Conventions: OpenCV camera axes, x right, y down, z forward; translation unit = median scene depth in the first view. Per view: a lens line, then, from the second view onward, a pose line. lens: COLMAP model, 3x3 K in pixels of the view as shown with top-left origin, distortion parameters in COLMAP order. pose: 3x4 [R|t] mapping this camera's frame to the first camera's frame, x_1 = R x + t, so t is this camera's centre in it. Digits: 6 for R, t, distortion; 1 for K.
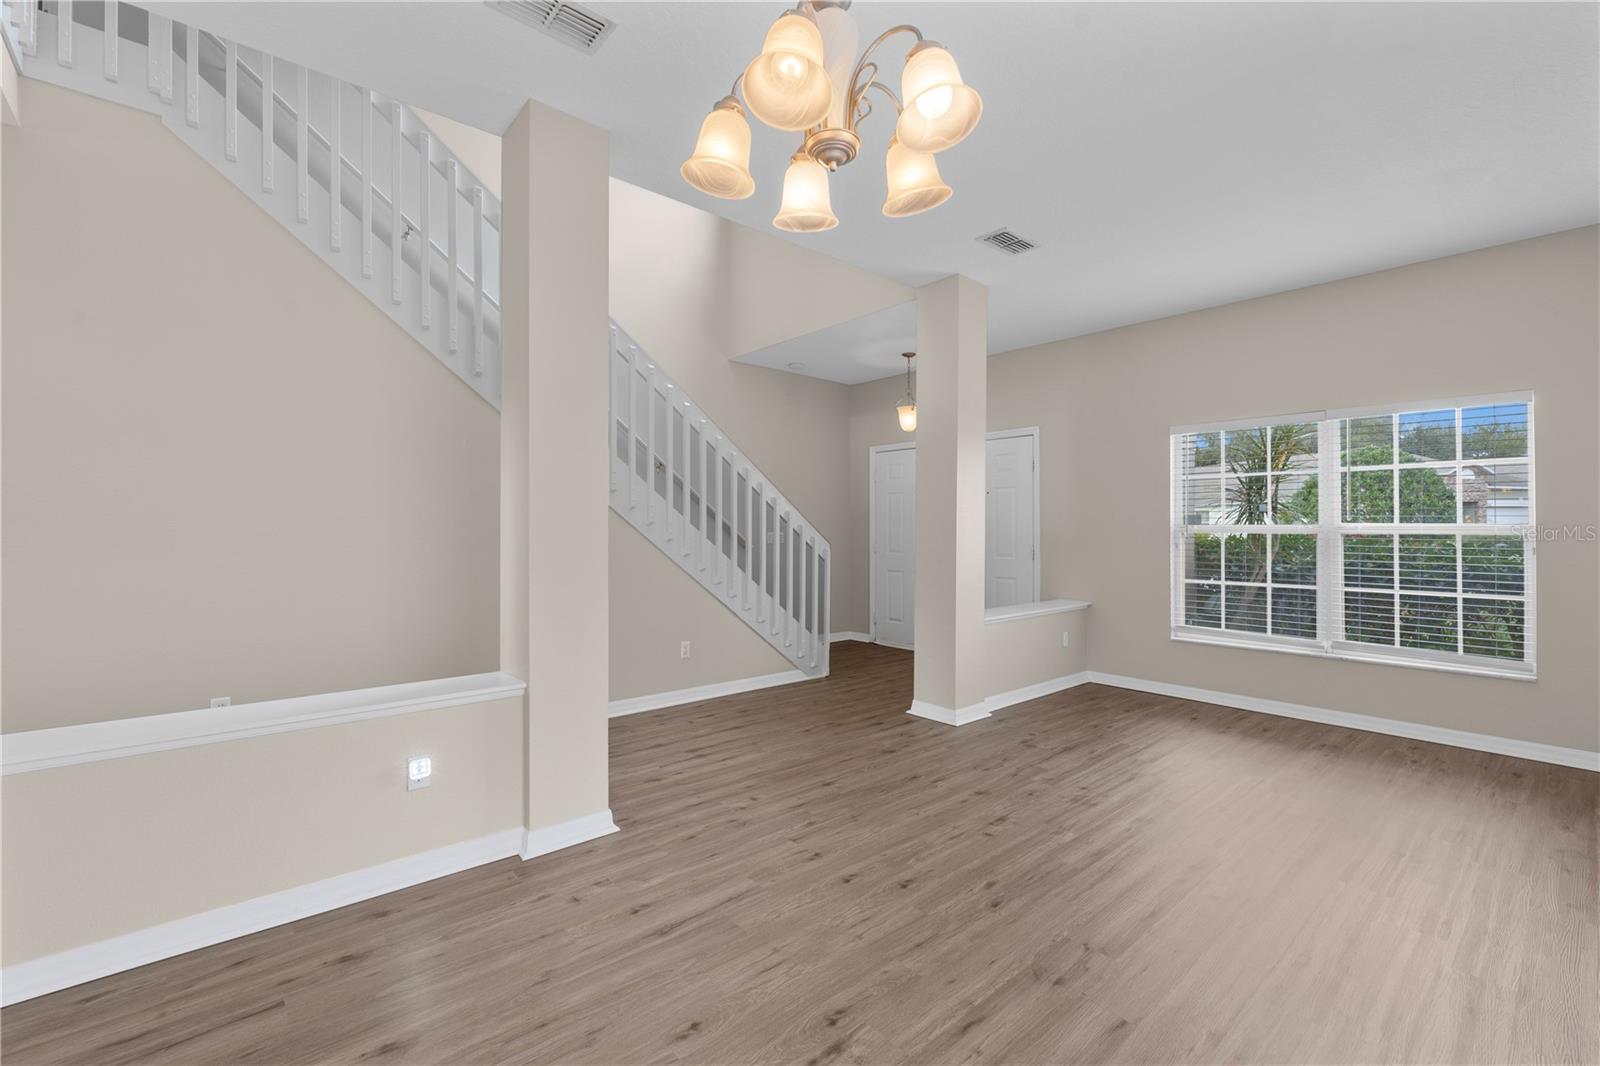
lens RADIAL K [[673.3, 0, 787.9], [0, 673.3, 522.0], [0, 0, 1]] dist [-0.002997, -0.000334]
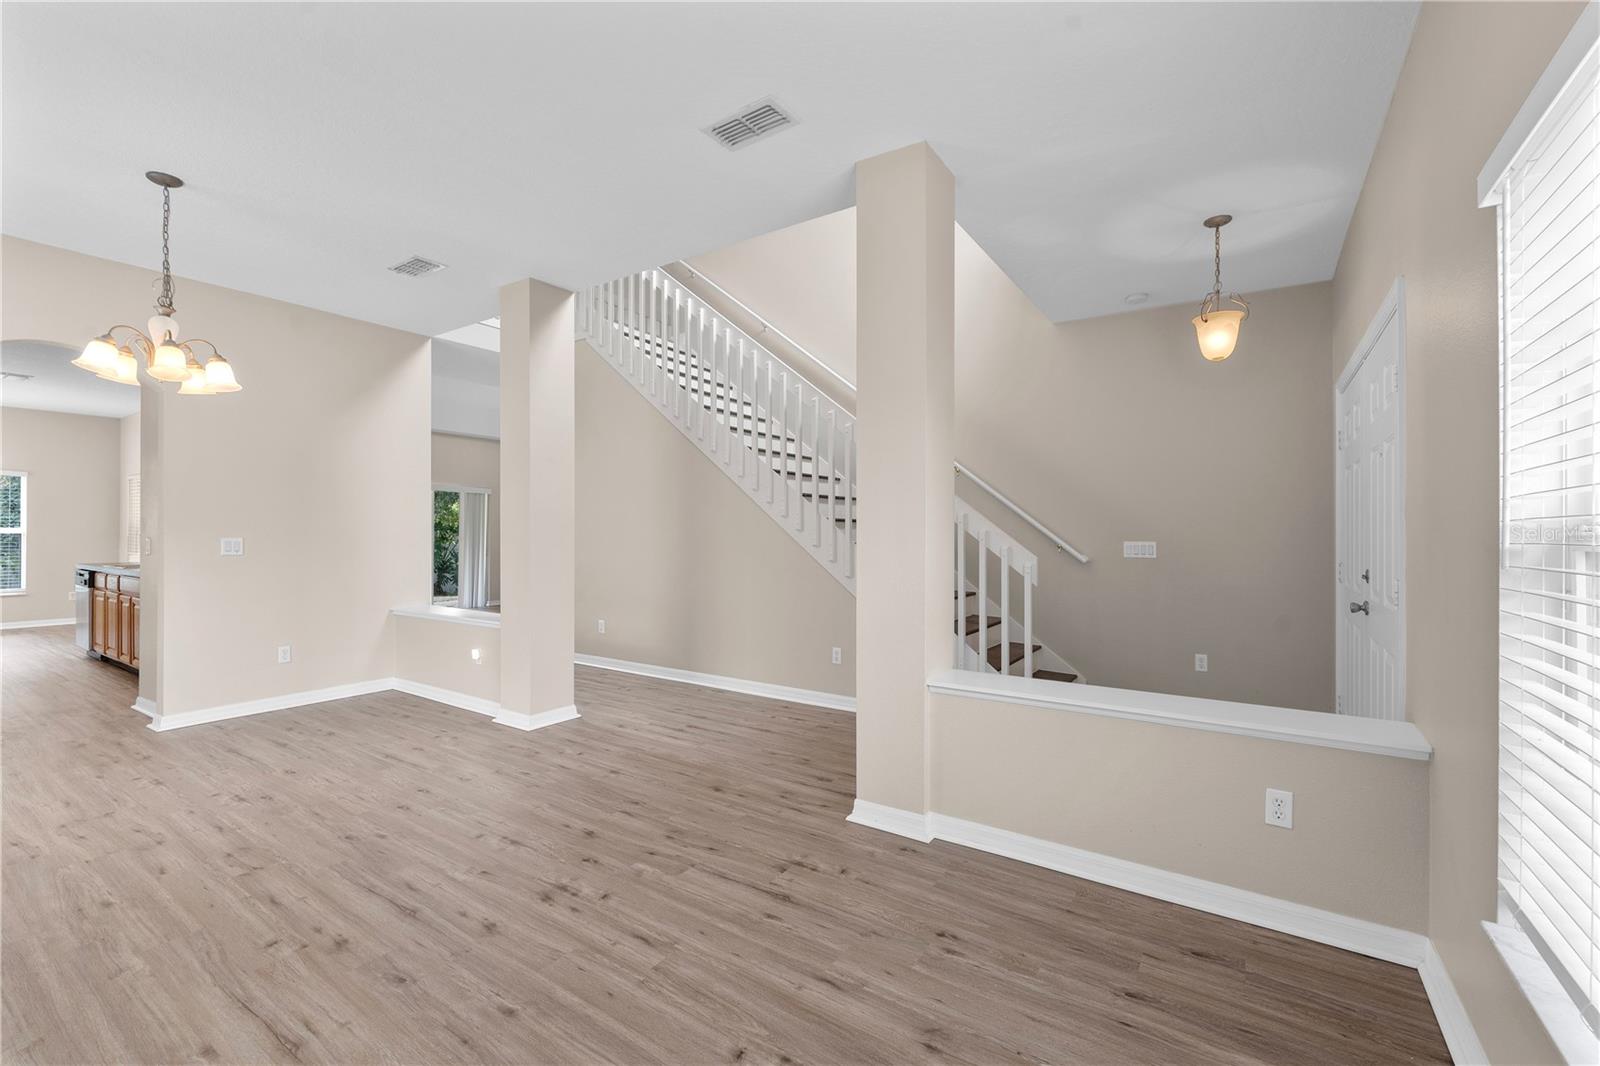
lens RADIAL K [[673.3, 0, 787.9], [0, 673.3, 522.0], [0, 0, 1]] dist [-0.002997, -0.000334]
pose [[0.275058, -0.015150, -0.961308, 1.056891], [0.002804, 0.999884, -0.014955, 0.011399], [0.961423, 0.001418, 0.275069, 0.885834]]
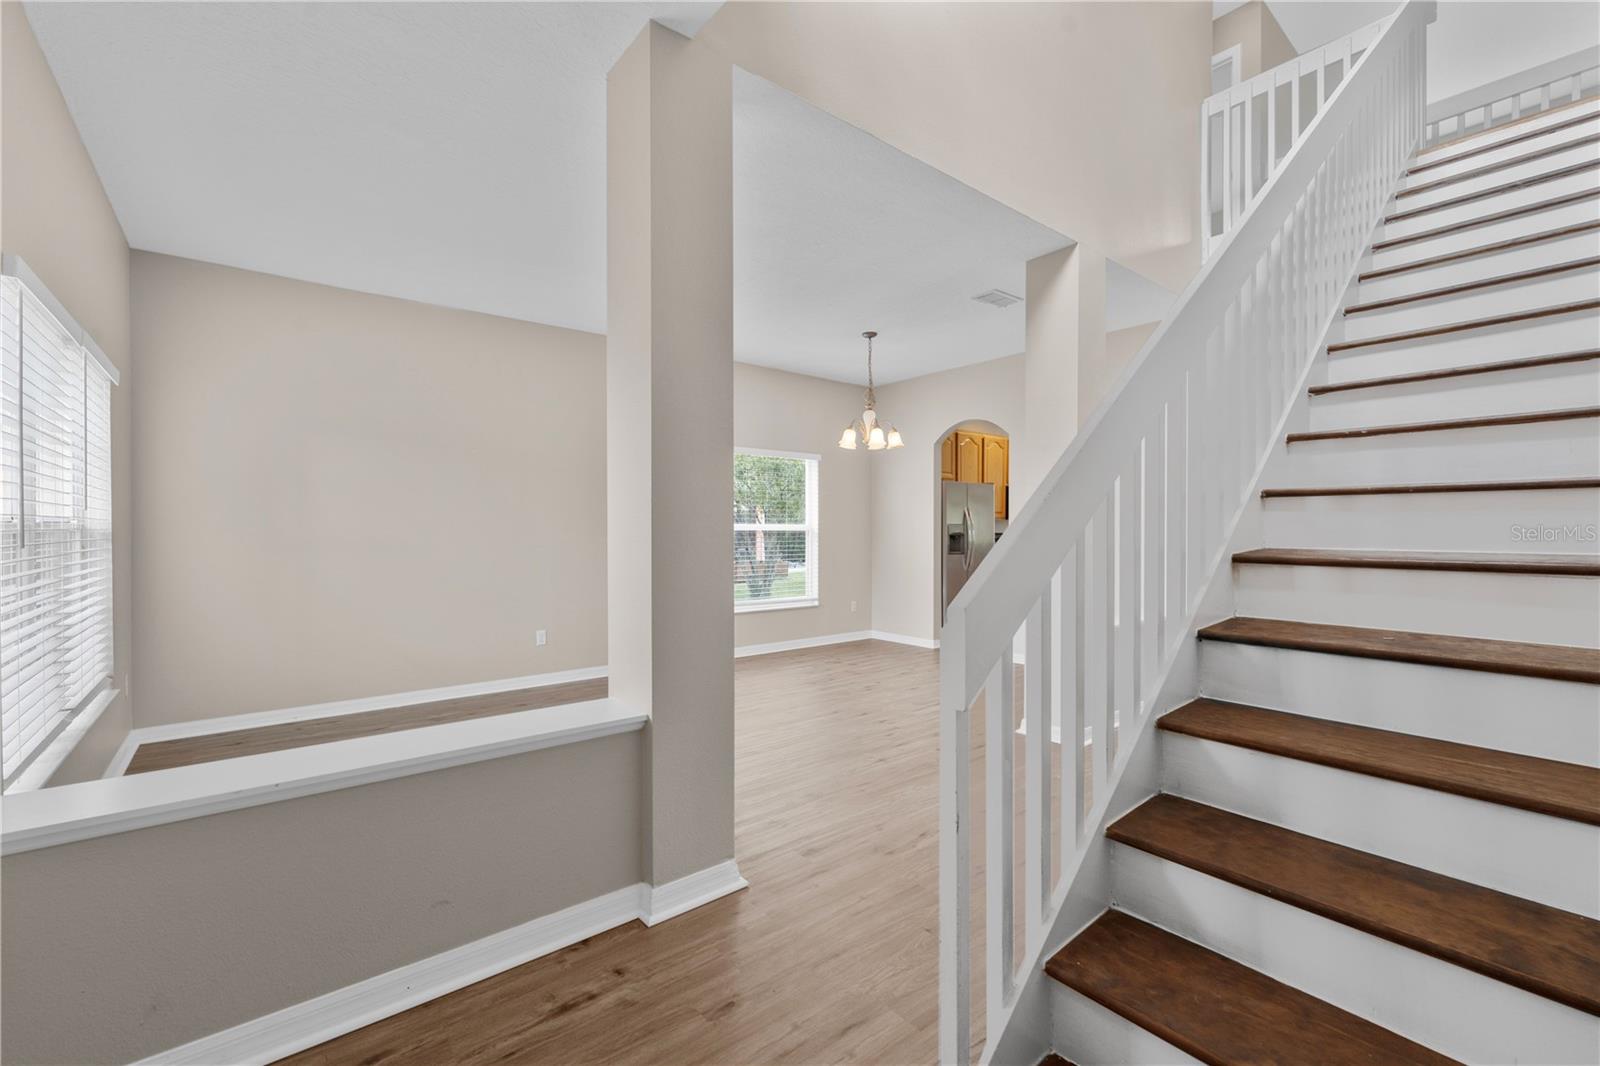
lens RADIAL K [[667.4, 0, 791.1], [0, 667.4, 539.1], [0, 0, 1]] dist [-0.002198, -0.000371]
pose [[-0.999754, 0.000678, 0.022177, 0.165532], [0.000831, 0.999976, 0.006915, 0.020542], [-0.022171, 0.006931, -0.999730, 1.903095]]
